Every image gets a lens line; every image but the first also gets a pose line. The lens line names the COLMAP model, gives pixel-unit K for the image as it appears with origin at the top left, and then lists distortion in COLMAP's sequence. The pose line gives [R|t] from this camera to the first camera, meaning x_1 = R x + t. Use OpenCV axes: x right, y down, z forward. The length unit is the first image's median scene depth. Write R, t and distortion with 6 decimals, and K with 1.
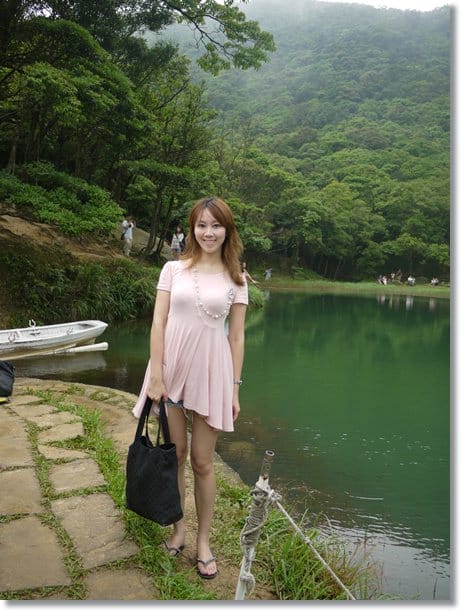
lens RADIAL K [[501.8, 0, 227.6], [0, 501.8, 301.9], [0, 0, 1]] dist [-0.020594, 0.000700]
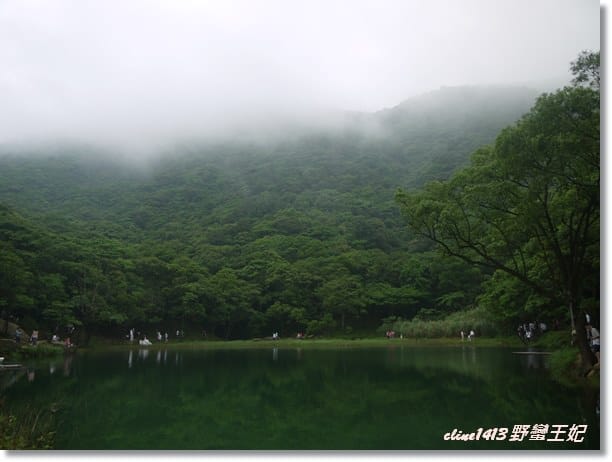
lens RADIAL K [[501.8, 0, 301.9], [0, 501.8, 225.1], [0, 0, 1]] dist [-0.020594, 0.000700]
pose [[0.992784, -0.049754, 0.109111, 0.236009], [0.078077, 0.958779, -0.273217, 0.036427], [-0.091020, 0.279765, 0.955744, -0.324419]]
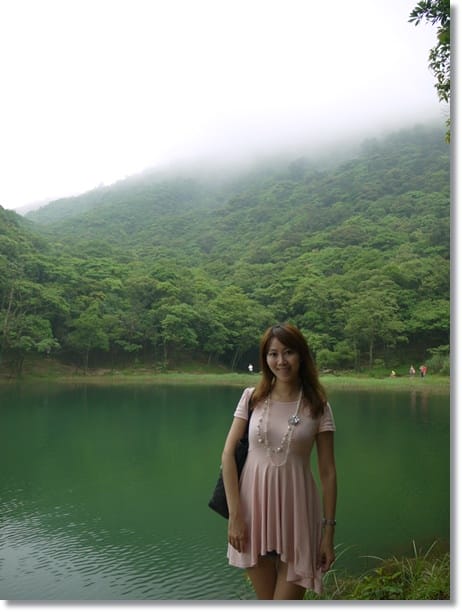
lens RADIAL K [[501.8, 0, 227.0], [0, 501.8, 304.9], [0, 0, 1]] dist [-0.020594, 0.000700]
pose [[0.956111, -0.083046, -0.280989, 0.438683], [0.027214, 0.980017, -0.197043, 0.023599], [0.291738, 0.180748, 0.939265, -0.061293]]
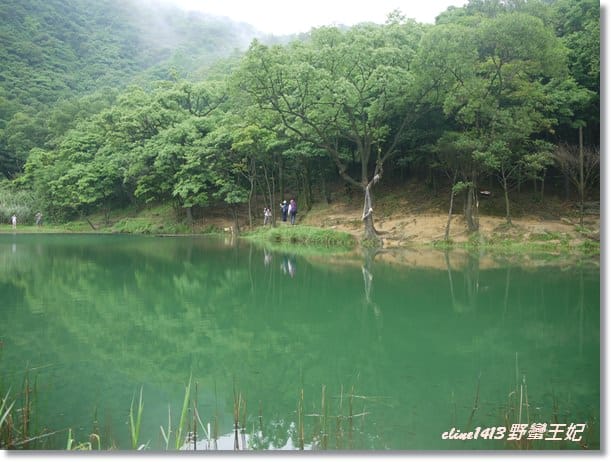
lens RADIAL K [[501.8, 0, 302.6], [0, 501.8, 224.3], [0, 0, 1]] dist [-0.020594, 0.000700]
pose [[0.404173, -0.062311, 0.912558, 0.106695], [0.091006, 0.995466, 0.027665, 0.028033], [-0.910144, 0.071867, 0.408011, -0.177305]]
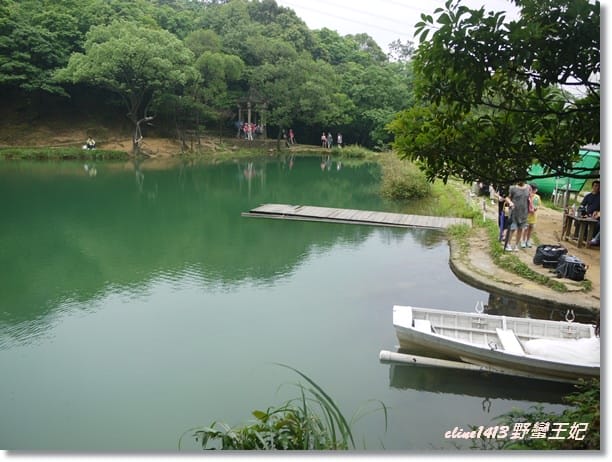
lens RADIAL K [[501.8, 0, 301.9], [0, 501.8, 223.7], [0, 0, 1]] dist [-0.020594, 0.000700]
pose [[-0.748245, -0.193901, 0.634454, -0.057806], [-0.011389, 0.959948, 0.279946, -0.026425], [-0.663325, 0.202242, -0.720484, 0.171703]]
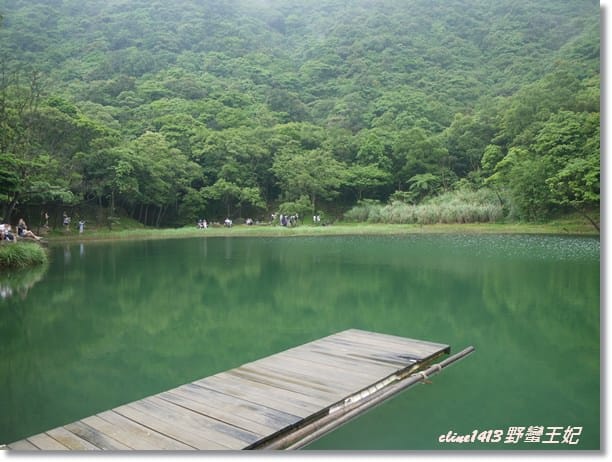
lens RADIAL K [[501.8, 0, 300.7], [0, 501.8, 224.4], [0, 0, 1]] dist [-0.020594, 0.000700]
pose [[0.896858, -0.075245, 0.435872, 0.027281], [0.094922, 0.995207, -0.023511, 0.001555], [-0.432014, 0.062460, 0.899701, -0.030552]]
